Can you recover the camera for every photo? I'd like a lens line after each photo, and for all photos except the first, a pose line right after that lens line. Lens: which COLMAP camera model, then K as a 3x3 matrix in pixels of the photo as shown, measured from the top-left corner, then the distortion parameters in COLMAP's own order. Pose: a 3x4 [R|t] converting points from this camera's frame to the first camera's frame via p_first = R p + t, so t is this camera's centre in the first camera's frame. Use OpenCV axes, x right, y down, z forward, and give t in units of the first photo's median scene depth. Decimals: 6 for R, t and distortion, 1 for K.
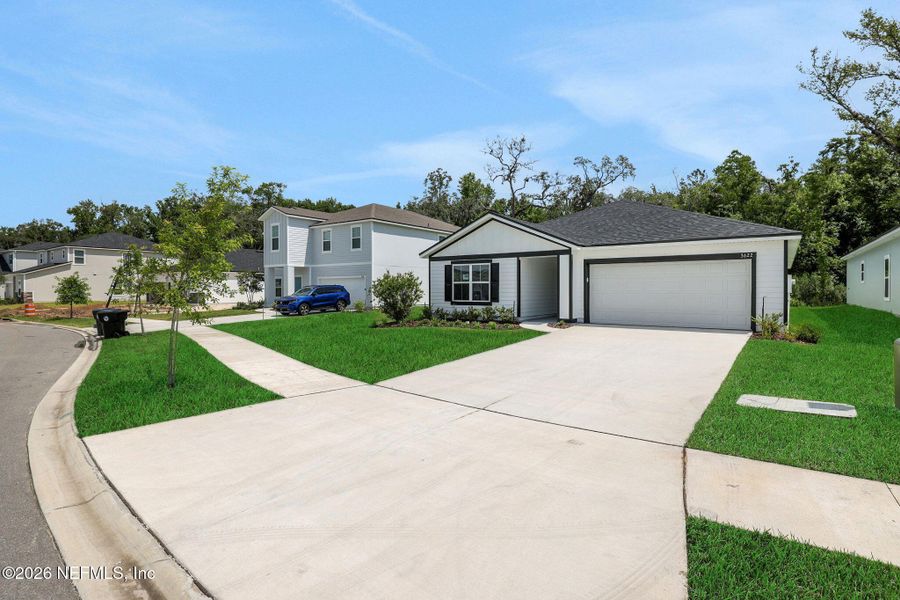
lens RADIAL K [[454.0, 0, 450.4], [0, 454.0, 288.2], [0, 0, 1]] dist [-0.000204, -0.000103]
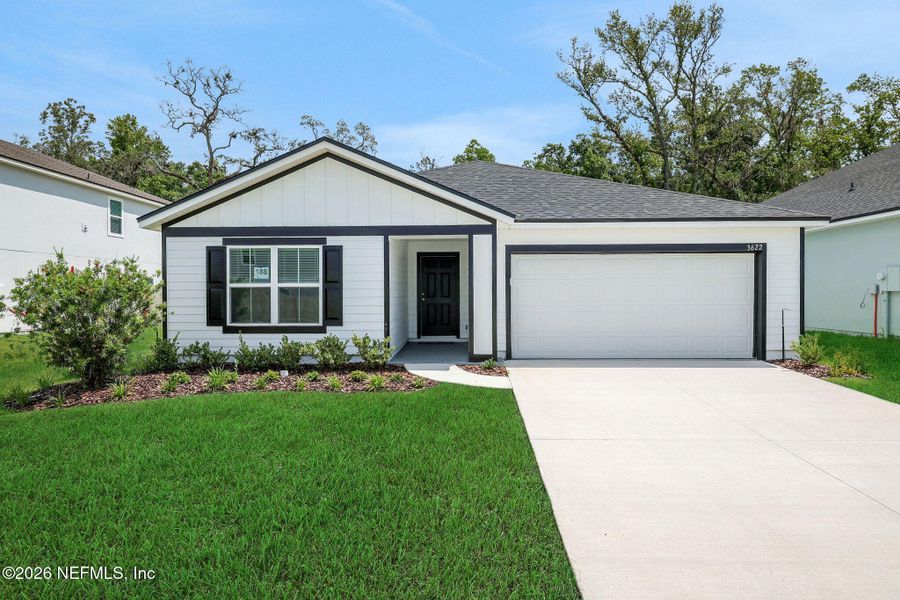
lens RADIAL K [[557.5, 0, 453.3], [0, 557.5, 296.7], [0, 0, 1]] dist [-0.002449, -0.000877]
pose [[0.823529, -0.005976, 0.567242, -0.060332], [0.001803, 0.999967, 0.007918, -0.002139], [-0.567271, -0.005498, 0.823513, 0.191849]]
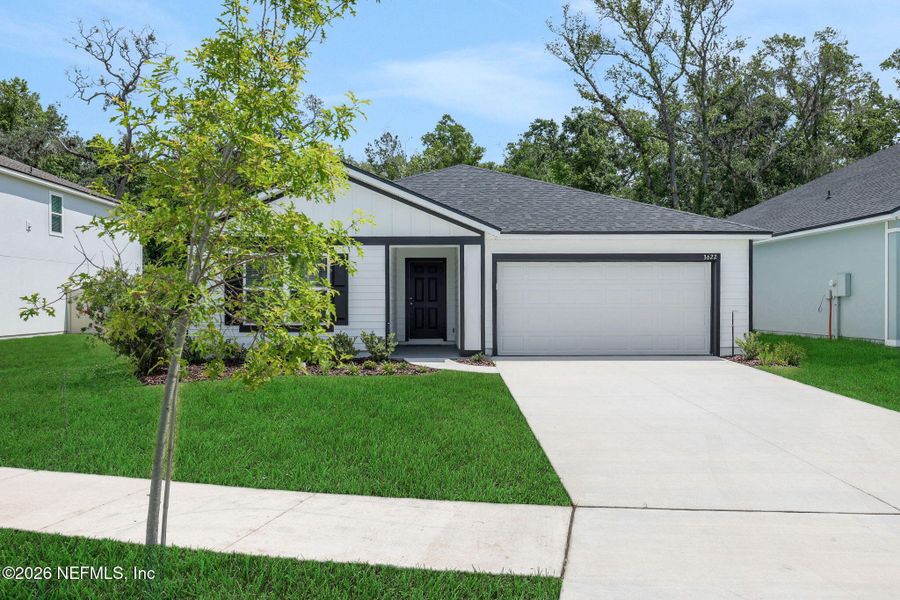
lens RADIAL K [[726.5, 0, 450.0], [0, 726.5, 300.0], [0, 0, 1]] dist [-0.000300, -0.001362]
pose [[0.795596, 0.001678, 0.605825, -0.145579], [-0.000214, 0.999997, -0.002489, 0.001220], [-0.605827, 0.001851, 0.795594, 0.097719]]
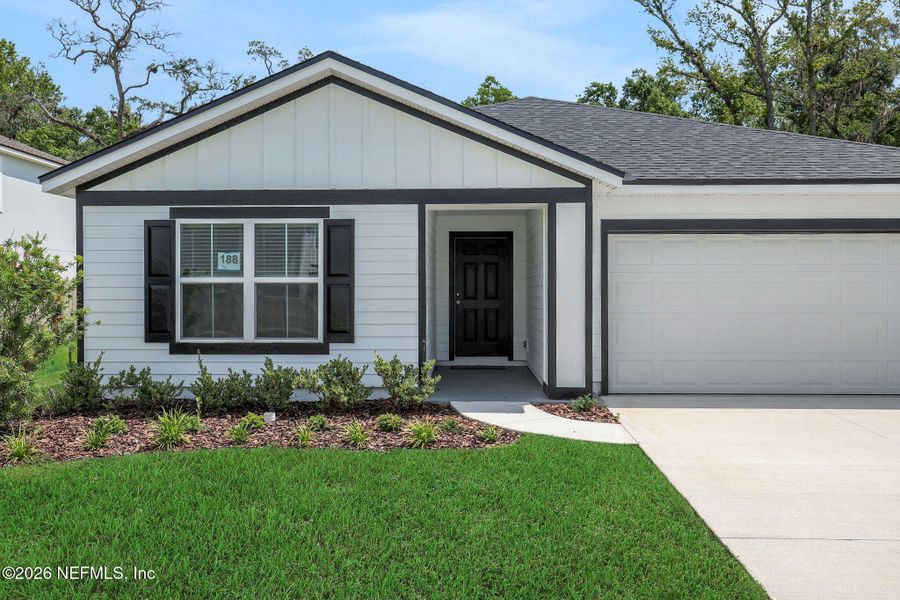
lens RADIAL K [[776.7, 0, 450.0], [0, 776.7, 300.0], [0, 0, 1]] dist [-0.002518, -0.007282]
pose [[0.824544, -0.005280, 0.565773, -0.064717], [-0.000540, 0.999949, 0.010120, -0.001972], [-0.565798, -0.008650, 0.824499, 0.225490]]
